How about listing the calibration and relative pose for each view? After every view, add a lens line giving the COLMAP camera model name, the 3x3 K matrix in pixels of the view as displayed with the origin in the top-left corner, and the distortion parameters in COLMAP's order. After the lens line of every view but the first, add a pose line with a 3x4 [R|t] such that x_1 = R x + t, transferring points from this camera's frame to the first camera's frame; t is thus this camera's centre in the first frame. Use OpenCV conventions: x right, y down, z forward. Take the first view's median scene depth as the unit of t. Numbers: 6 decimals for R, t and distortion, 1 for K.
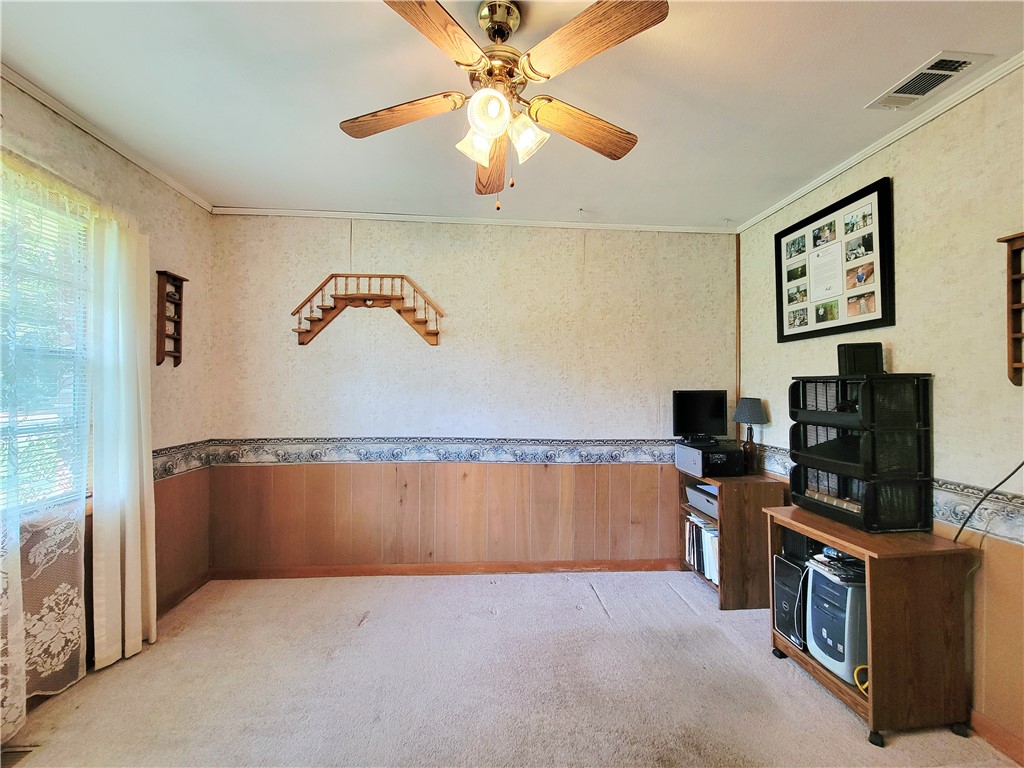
lens RADIAL K [[418.1, 0, 509.1], [0, 418.1, 383.8], [0, 0, 1]] dist [-0.000665, -0.000393]
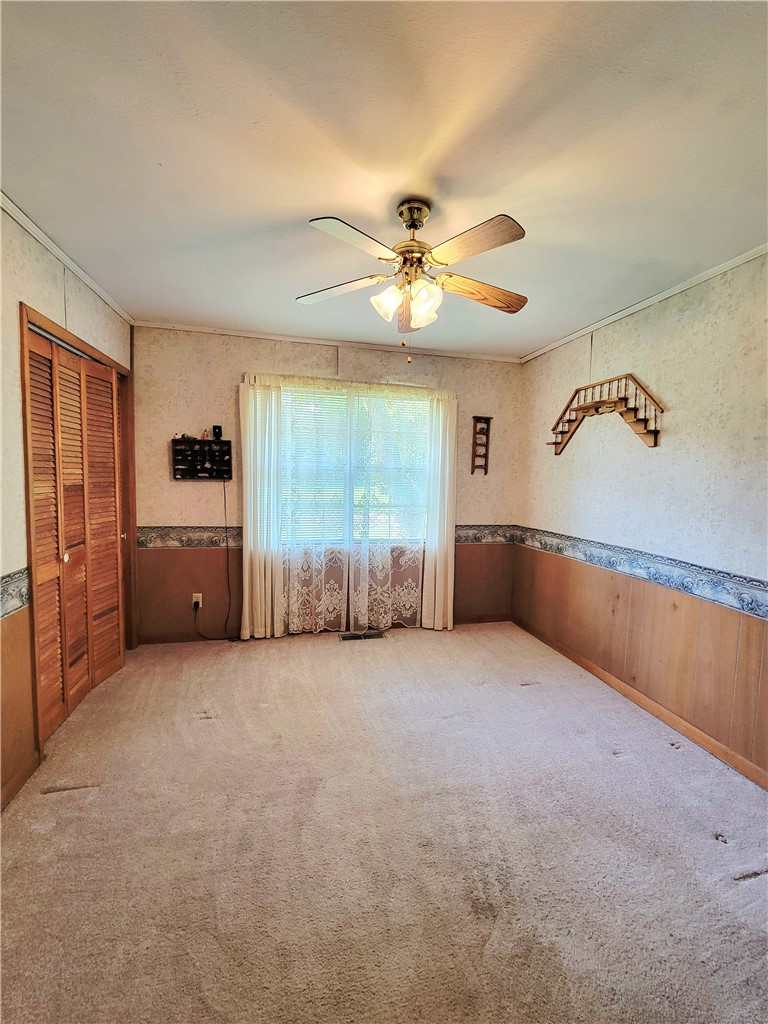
lens RADIAL K [[418.1, 0, 383.7], [0, 418.1, 507.5], [0, 0, 1]] dist [-0.000665, -0.000393]
pose [[0.155212, 0.071844, -0.985265, 0.611919], [-0.017337, 0.997397, 0.069997, -0.018764], [0.987729, 0.006217, 0.156054, 0.325463]]
